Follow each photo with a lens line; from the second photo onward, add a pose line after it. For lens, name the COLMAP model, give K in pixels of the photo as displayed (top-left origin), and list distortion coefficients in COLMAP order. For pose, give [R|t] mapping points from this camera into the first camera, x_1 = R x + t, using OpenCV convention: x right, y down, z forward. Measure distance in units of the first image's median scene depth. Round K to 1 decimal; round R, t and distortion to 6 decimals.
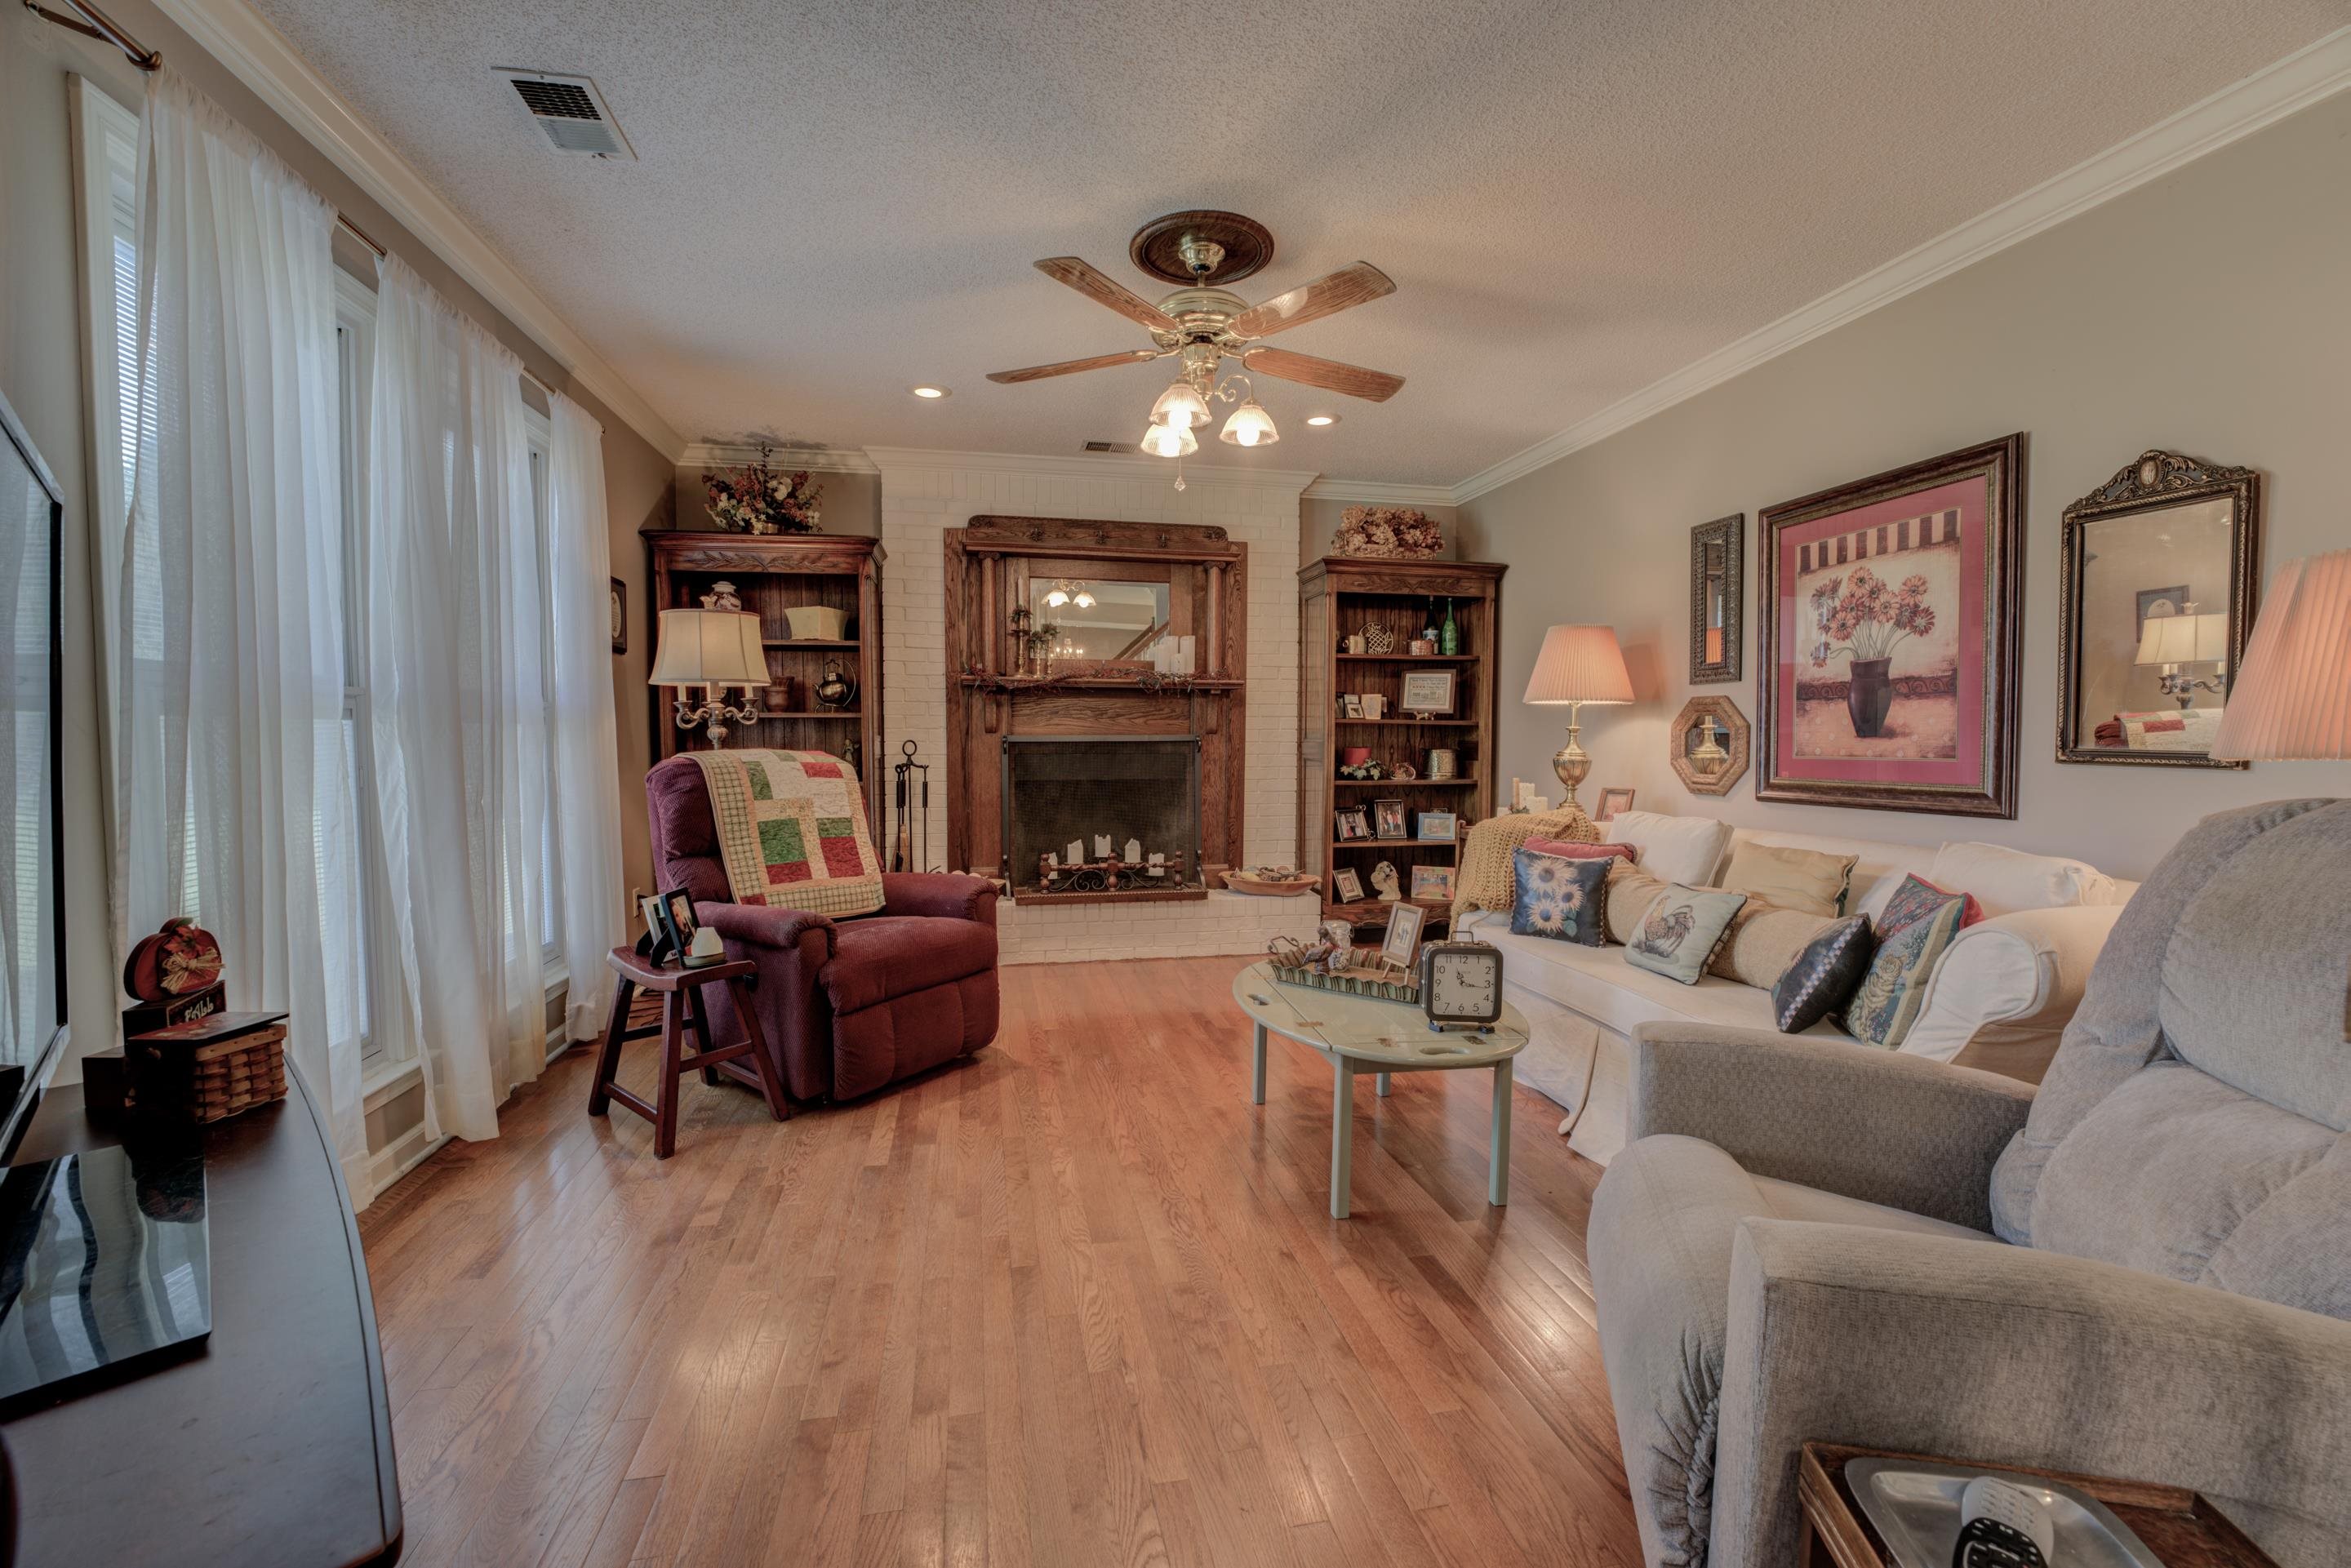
lens RADIAL K [[966.4, 0, 1180.8], [0, 966.4, 779.5], [0, 0, 1]] dist [-0.013432, 0.000632]
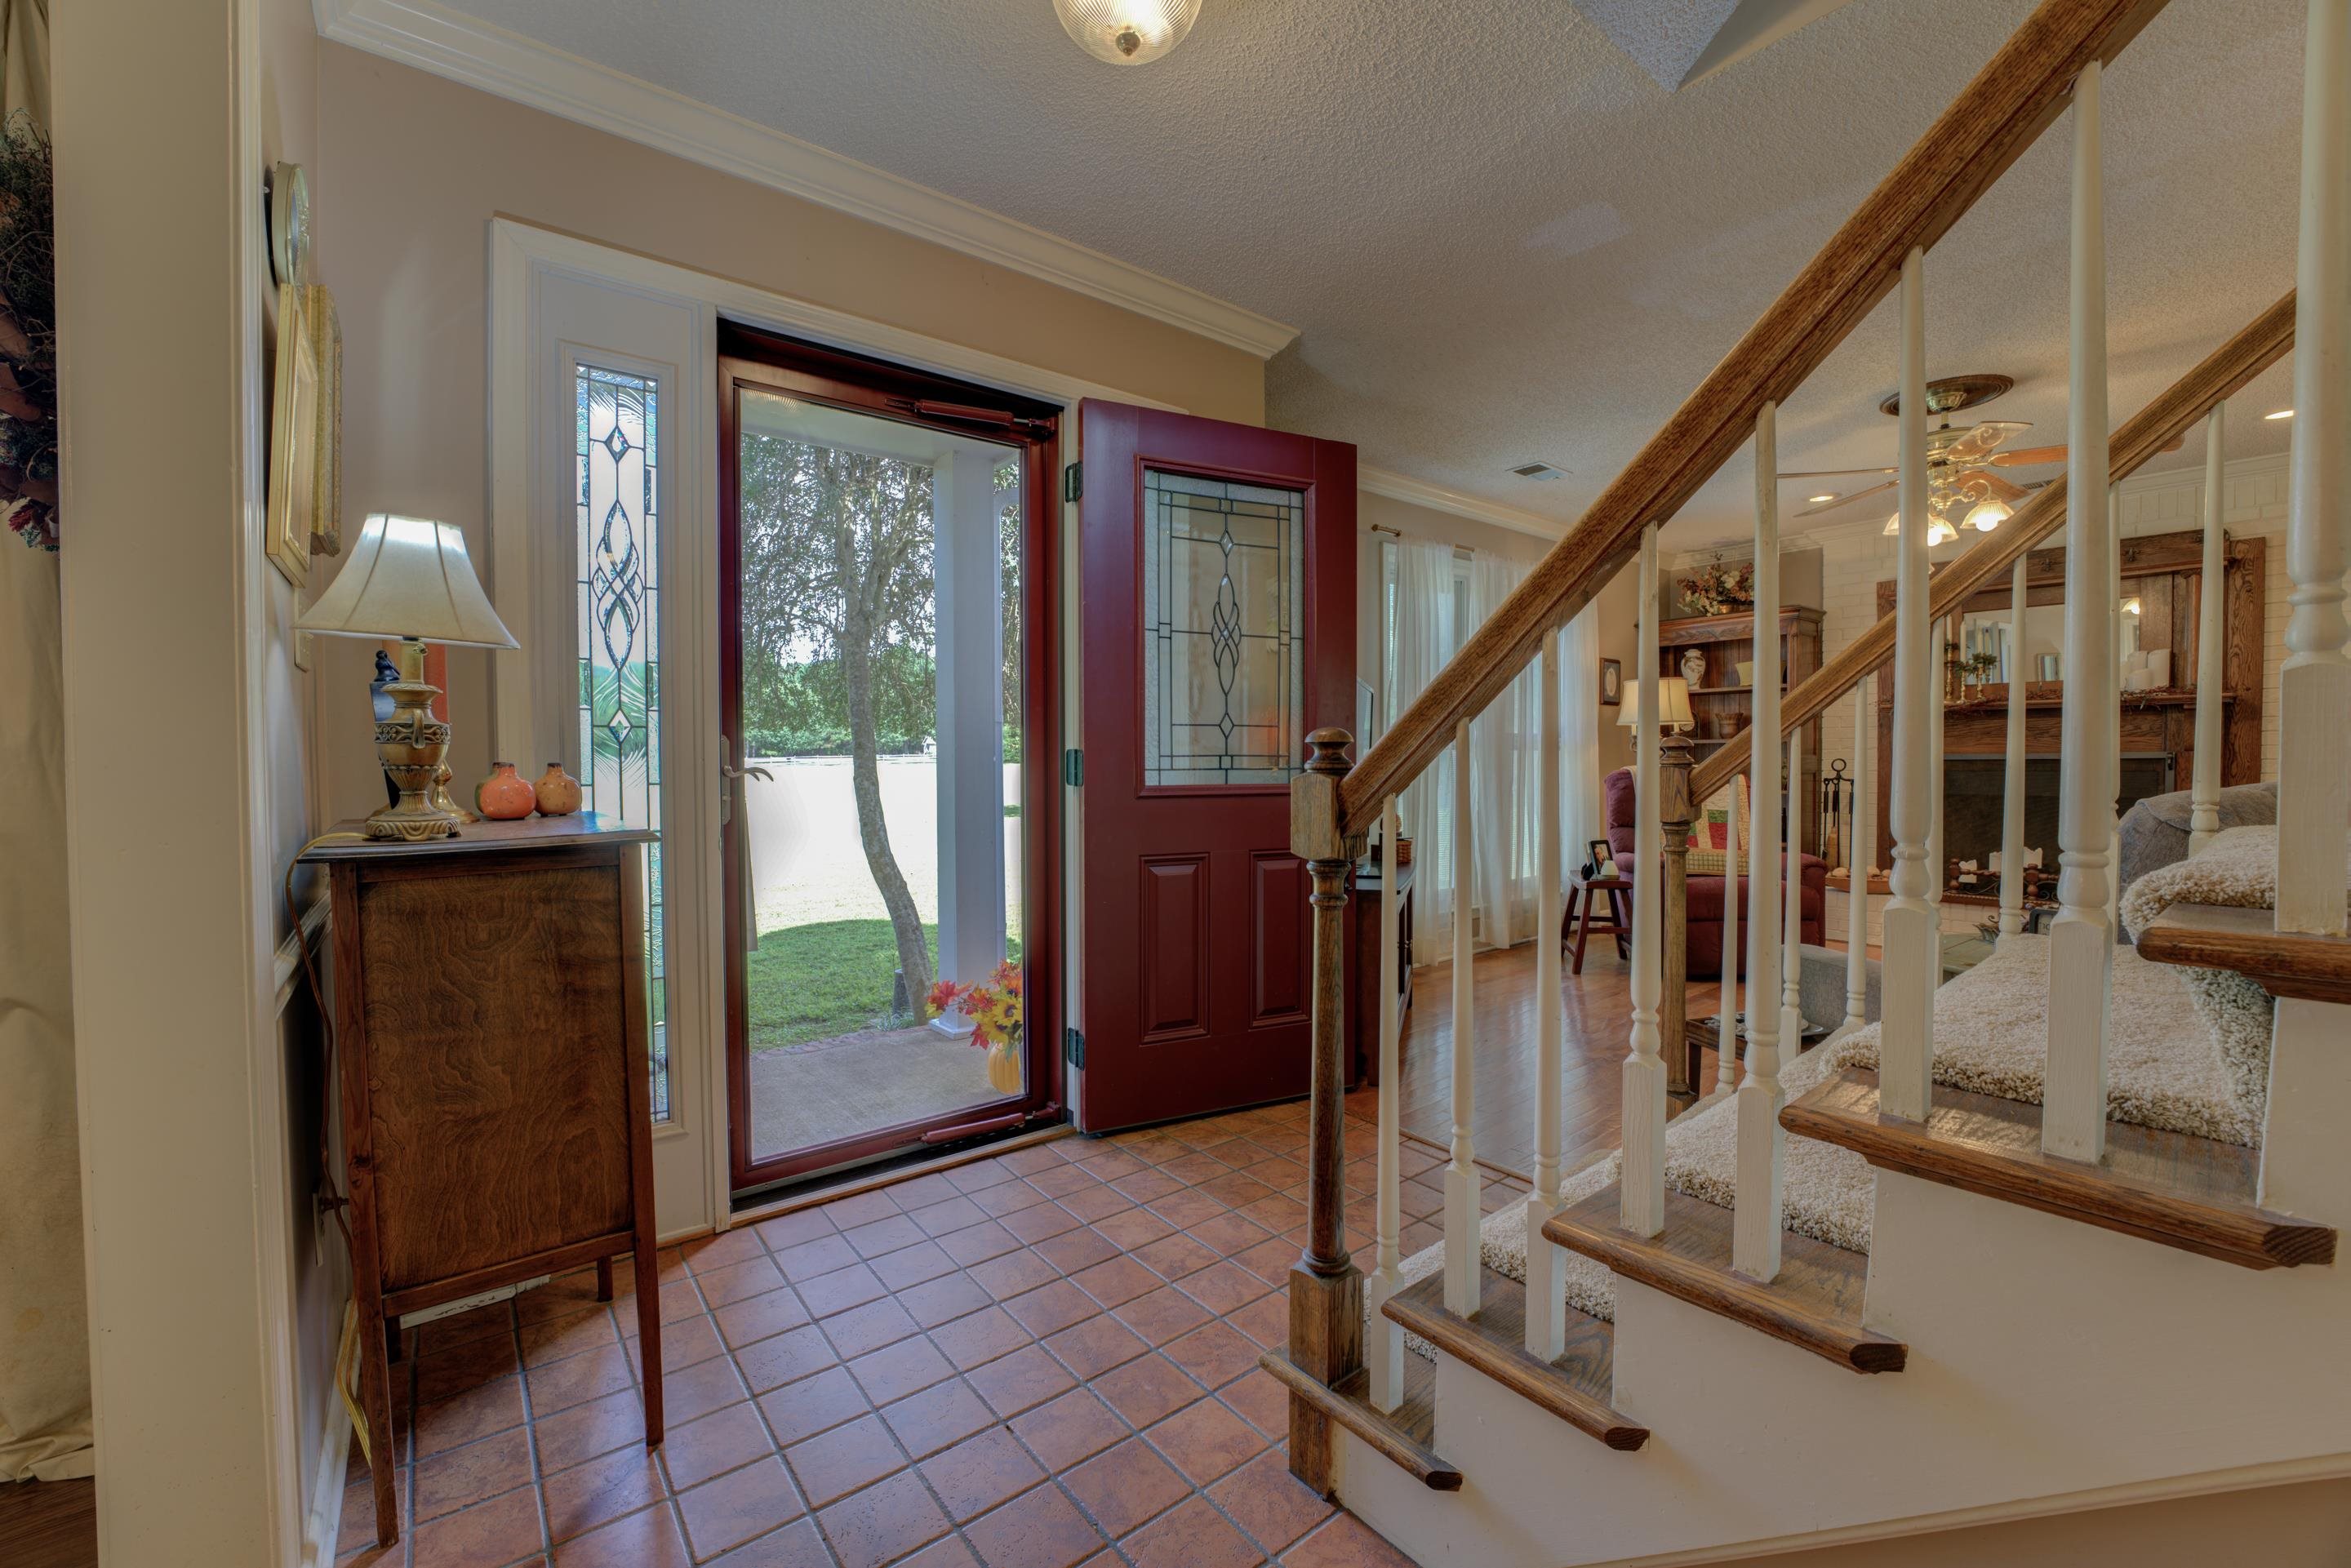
lens RADIAL K [[966.4, 0, 1174.4], [0, 966.4, 784.0], [0, 0, 1]] dist [-0.013432, 0.000632]
pose [[0.463401, 0.018531, -0.885955, 0.462036], [-0.032881, 0.999452, 0.003707, 0.017109], [0.885539, 0.027413, 0.463756, -0.363161]]
